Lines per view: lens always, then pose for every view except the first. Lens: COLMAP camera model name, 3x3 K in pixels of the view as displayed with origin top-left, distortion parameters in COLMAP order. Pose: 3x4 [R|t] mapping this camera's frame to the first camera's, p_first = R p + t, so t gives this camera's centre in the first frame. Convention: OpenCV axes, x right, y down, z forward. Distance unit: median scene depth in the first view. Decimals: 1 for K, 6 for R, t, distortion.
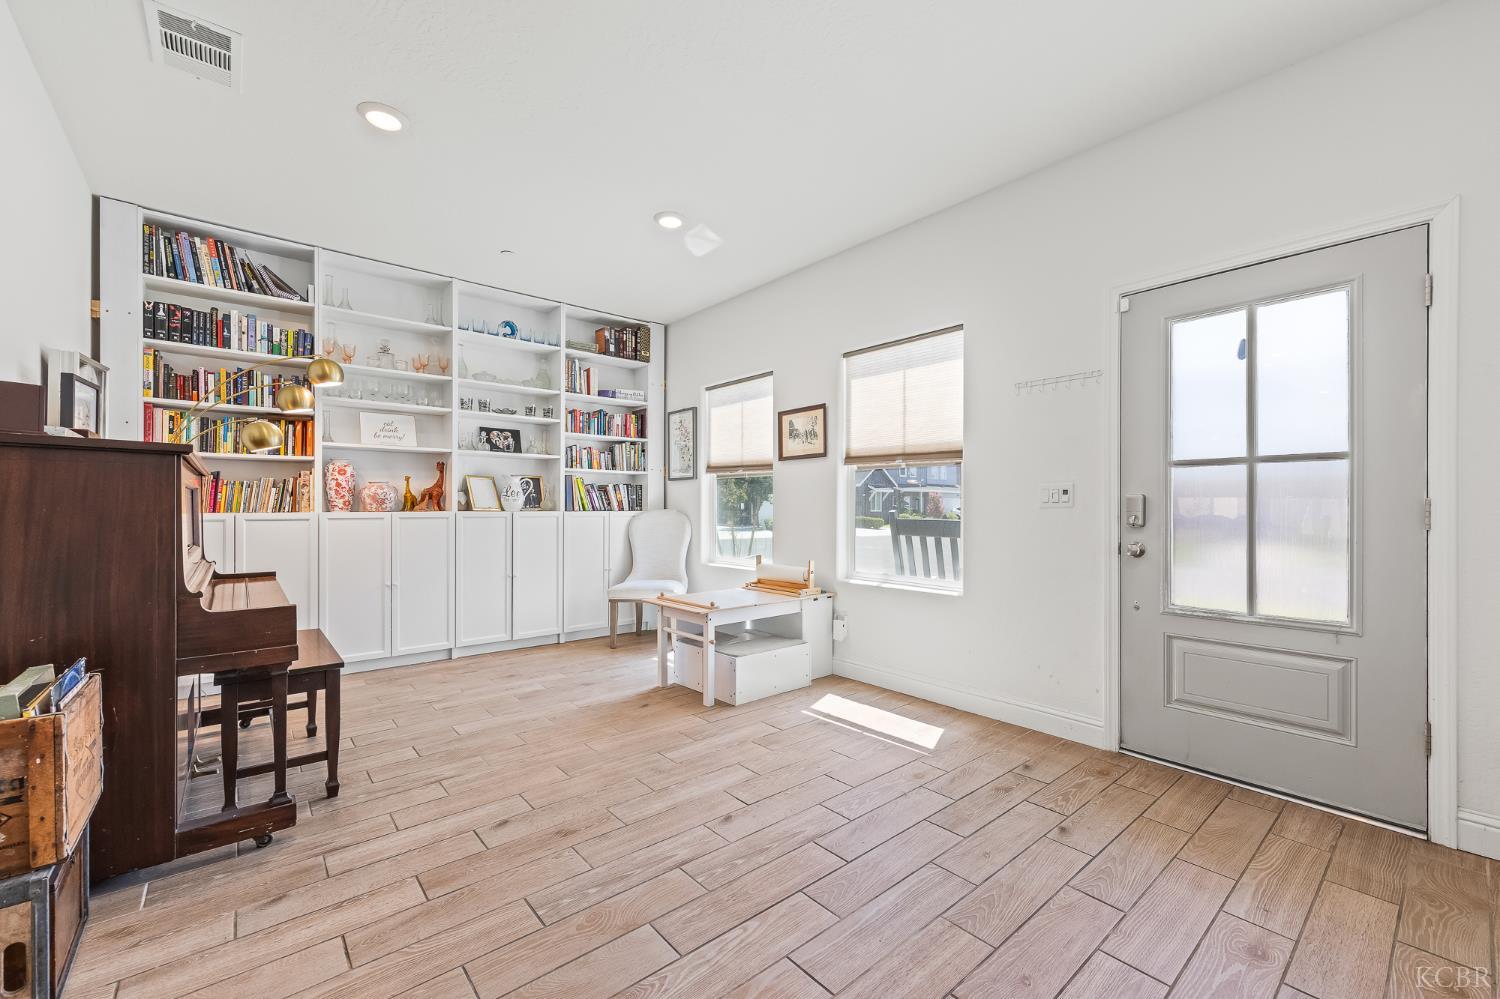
lens RADIAL K [[609.7, 0, 755.4], [0, 609.7, 506.5], [0, 0, 1]] dist [-0.001328, 0.000107]
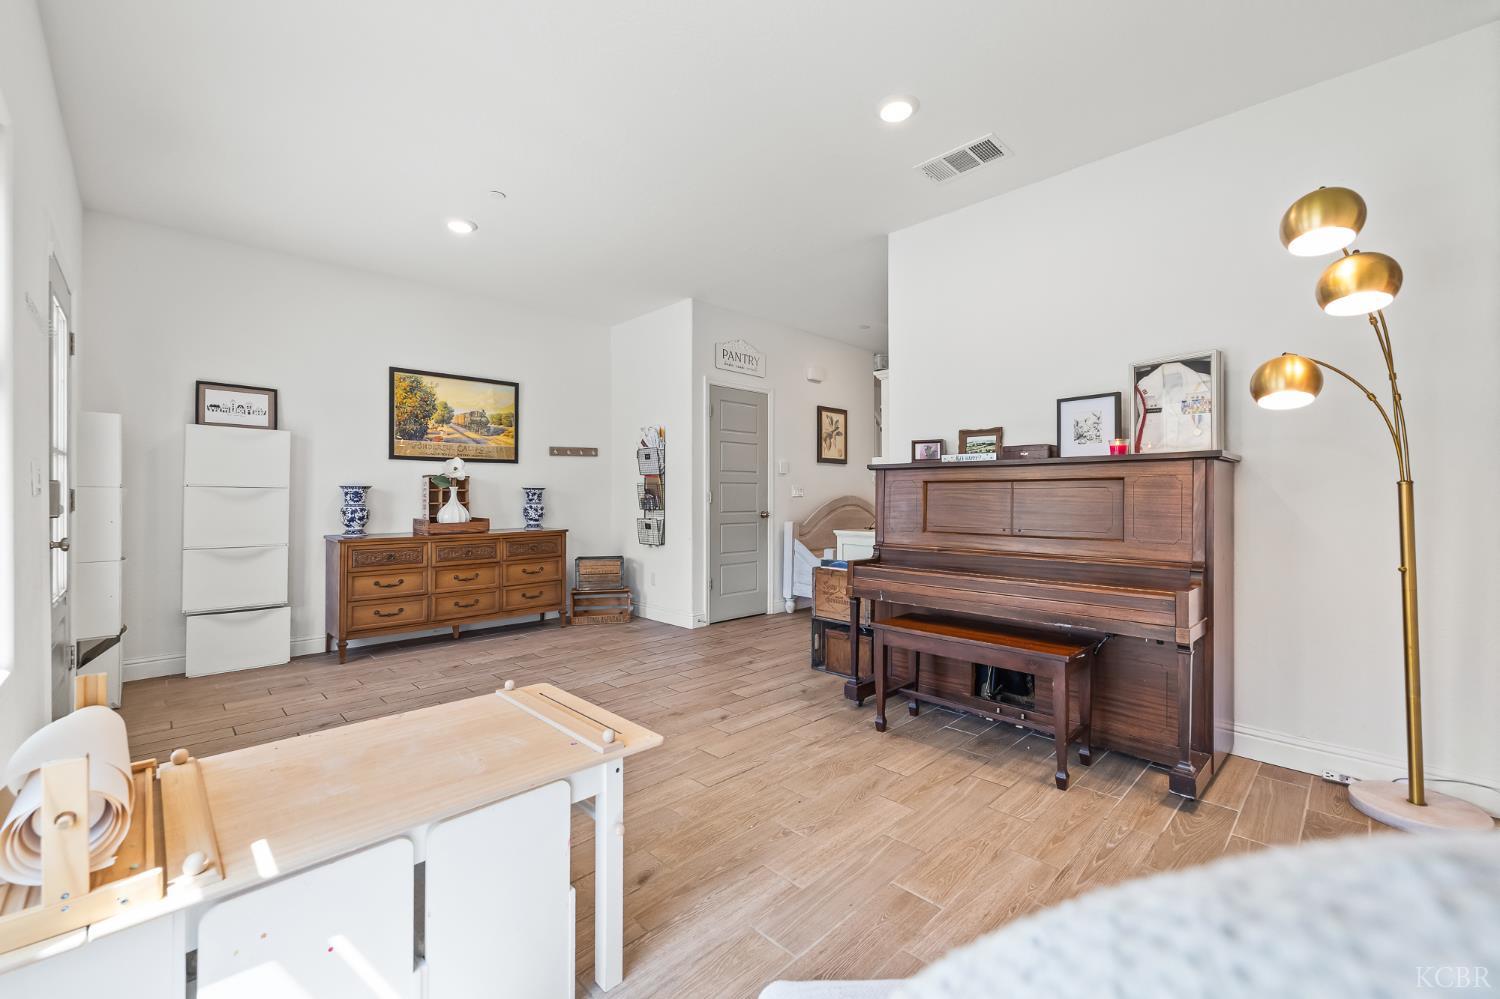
lens RADIAL K [[615.6, 0, 752.0], [0, 615.6, 493.0], [0, 0, 1]] dist [-0.001162, 0.000218]
pose [[-0.997569, -0.002807, -0.069633, -0.215760], [-0.002086, 0.999944, -0.010419, 0.002848], [0.069659, -0.010248, -0.997518, 1.405558]]
